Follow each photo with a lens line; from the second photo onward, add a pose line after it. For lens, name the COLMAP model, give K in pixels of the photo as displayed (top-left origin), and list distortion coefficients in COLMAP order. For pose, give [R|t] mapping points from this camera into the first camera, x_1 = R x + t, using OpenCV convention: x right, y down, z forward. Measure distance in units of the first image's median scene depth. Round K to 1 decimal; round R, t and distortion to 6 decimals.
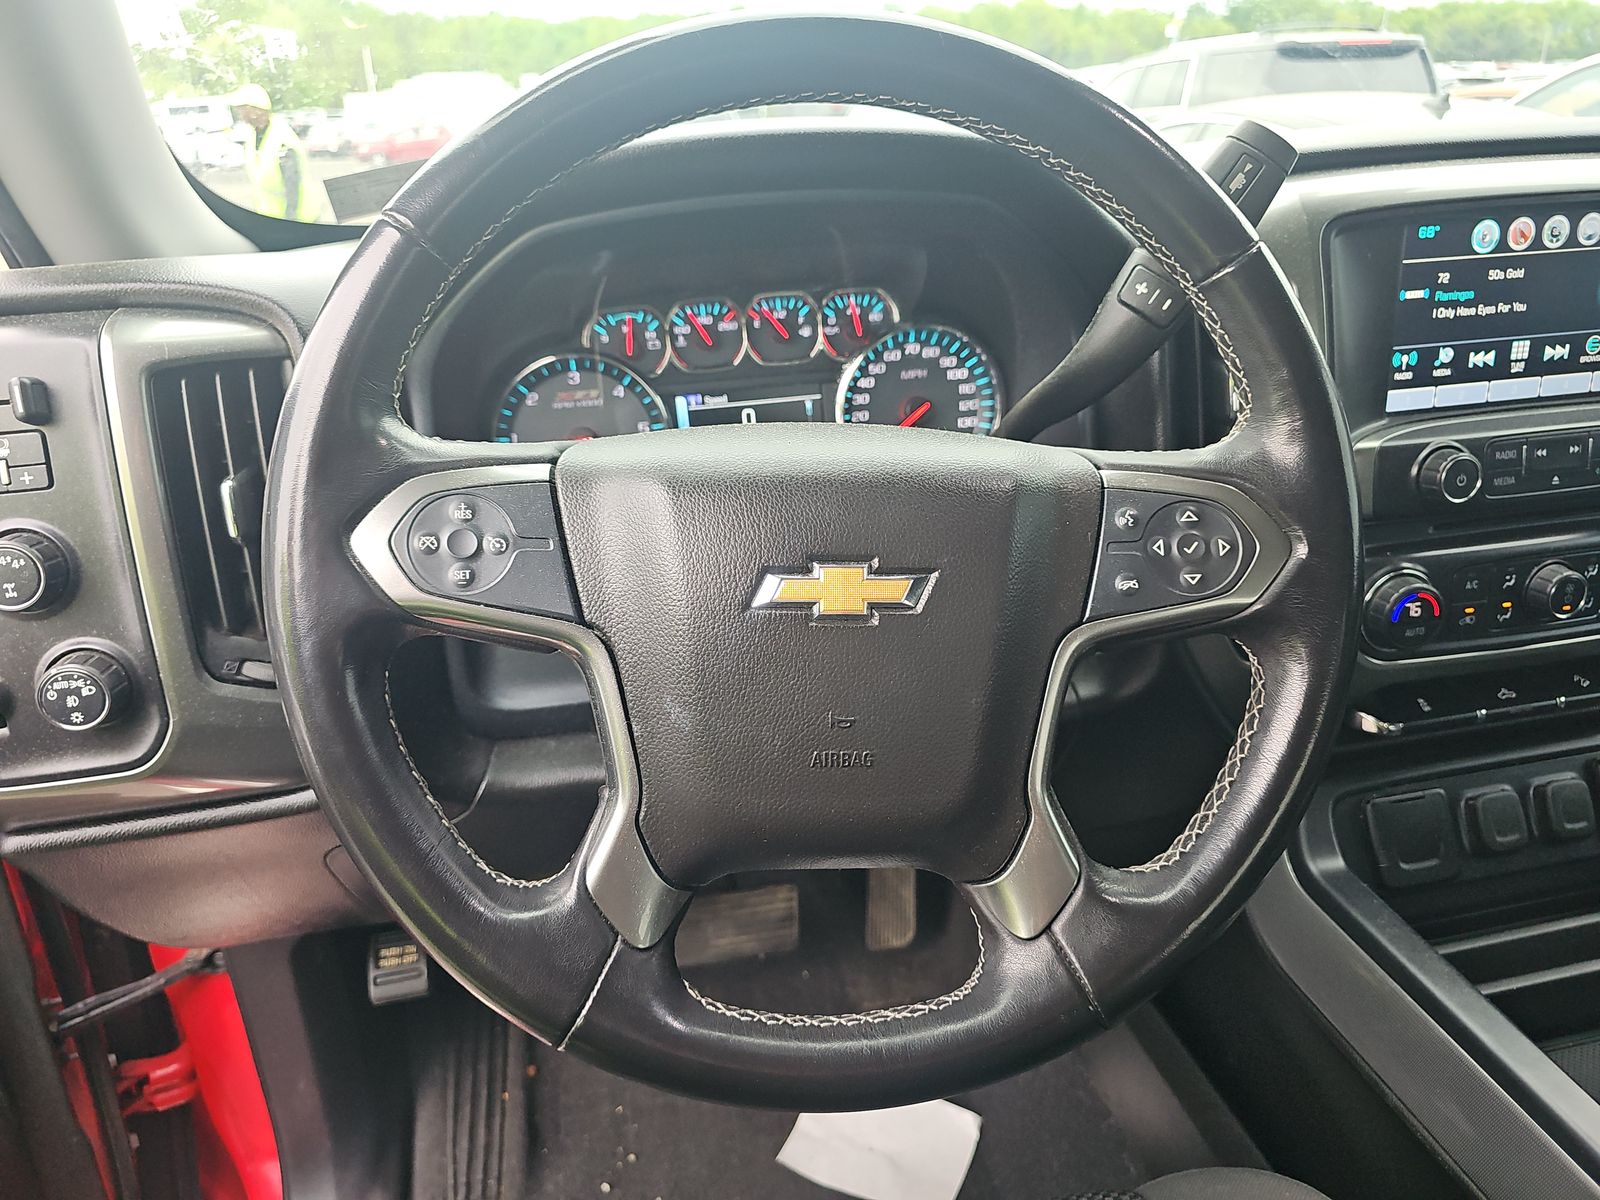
lens RADIAL K [[1046.0, 0, 803.1], [0, 1046.0, 585.3], [0, 0, 1]] dist [0.014996, -0.016728]
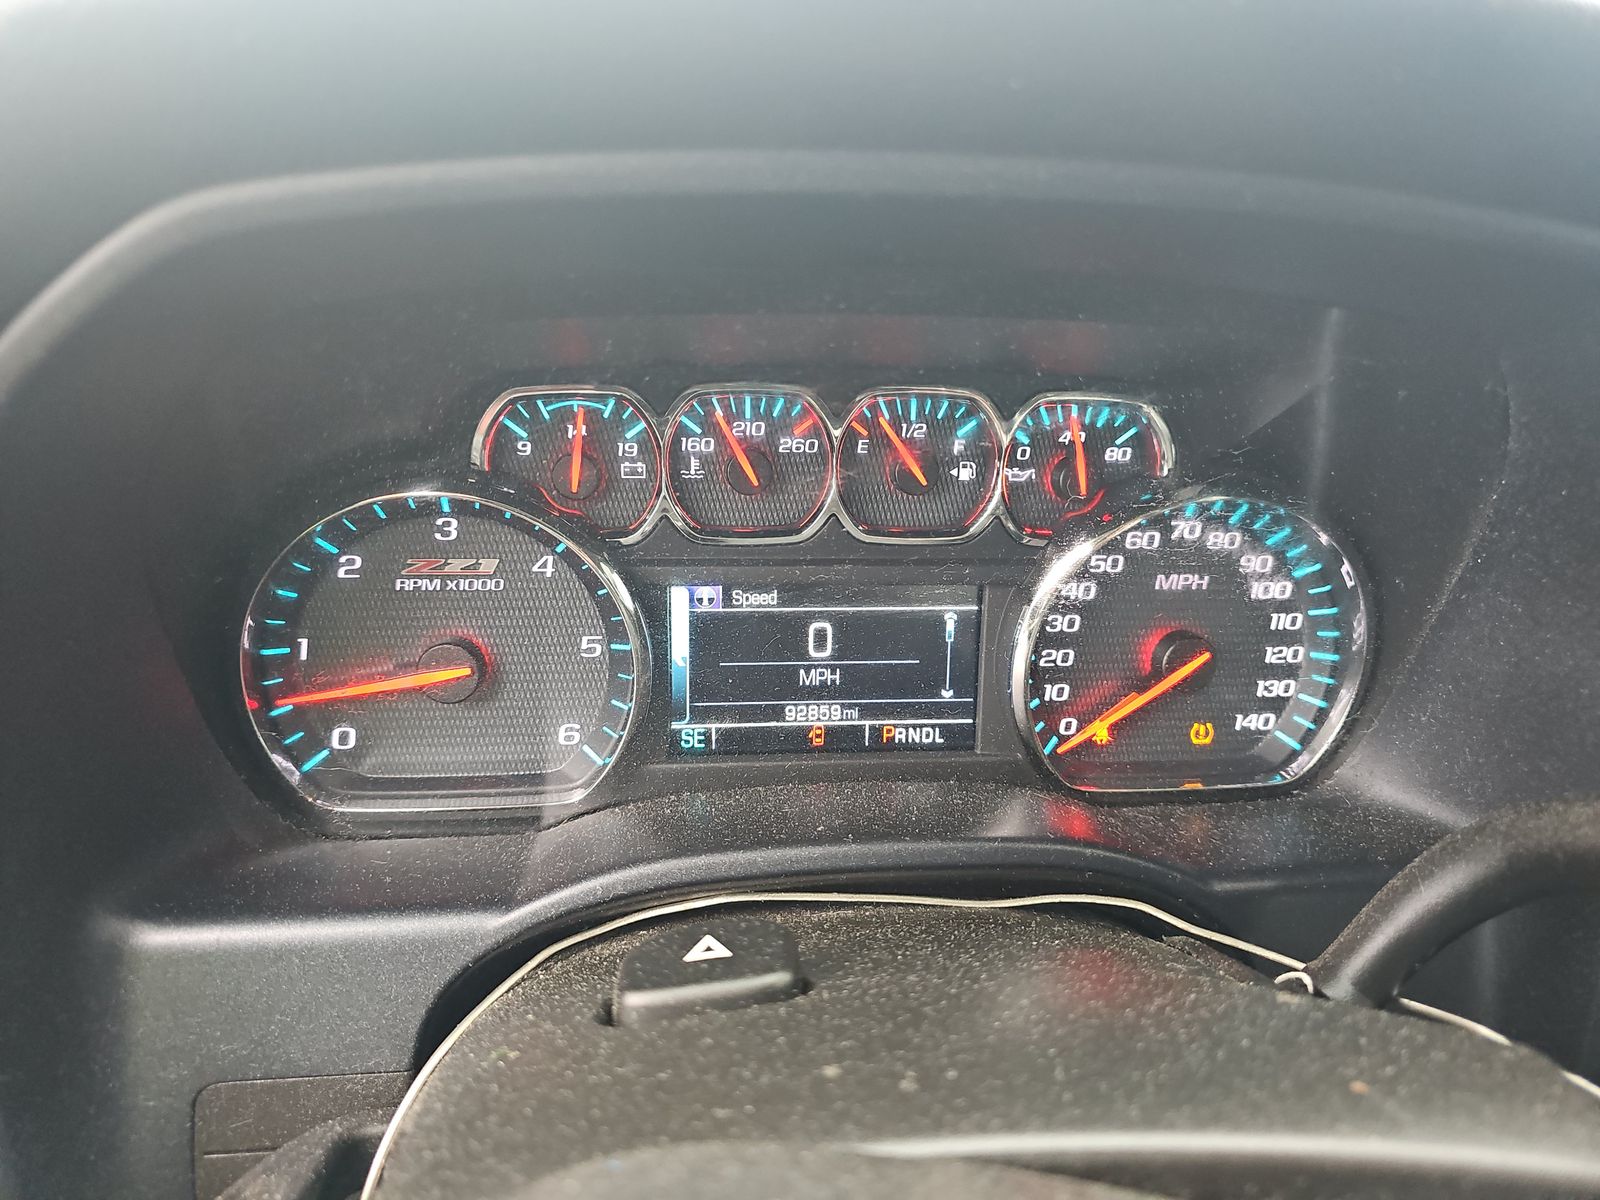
lens RADIAL K [[1046.0, 0, 804.9], [0, 1046.0, 570.3], [0, 0, 1]] dist [0.014996, -0.016728]
pose [[0.993440, 0.112747, -0.019090, -0.058570], [-0.112440, 0.993522, 0.016461, -0.216962], [0.020822, -0.014207, 0.999682, 0.586308]]
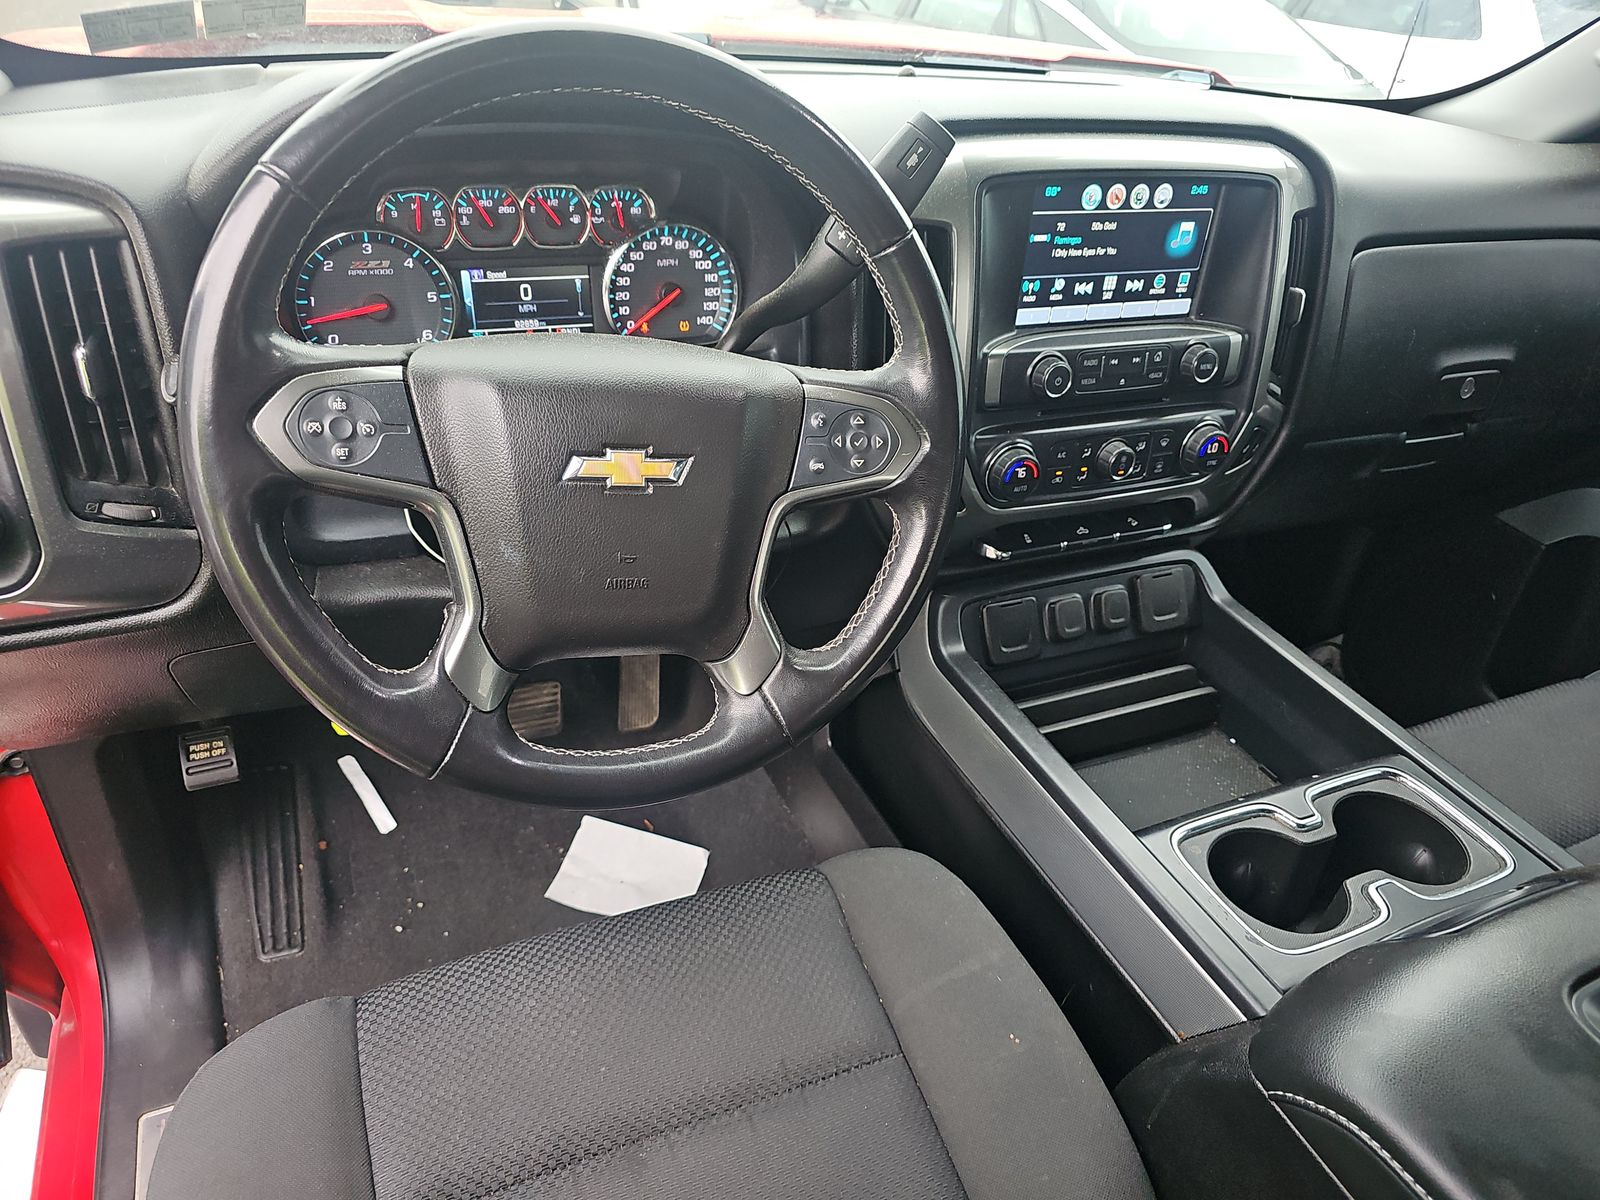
lens RADIAL K [[1046.0, 0, 810.4], [0, 1046.0, 601.5], [0, 0, 1]] dist [0.014996, -0.016728]
pose [[0.966525, -0.012299, 0.256276, -0.053771], [-0.037068, 0.981677, 0.186910, -0.056353], [-0.253879, -0.190153, 0.948360, -0.283511]]
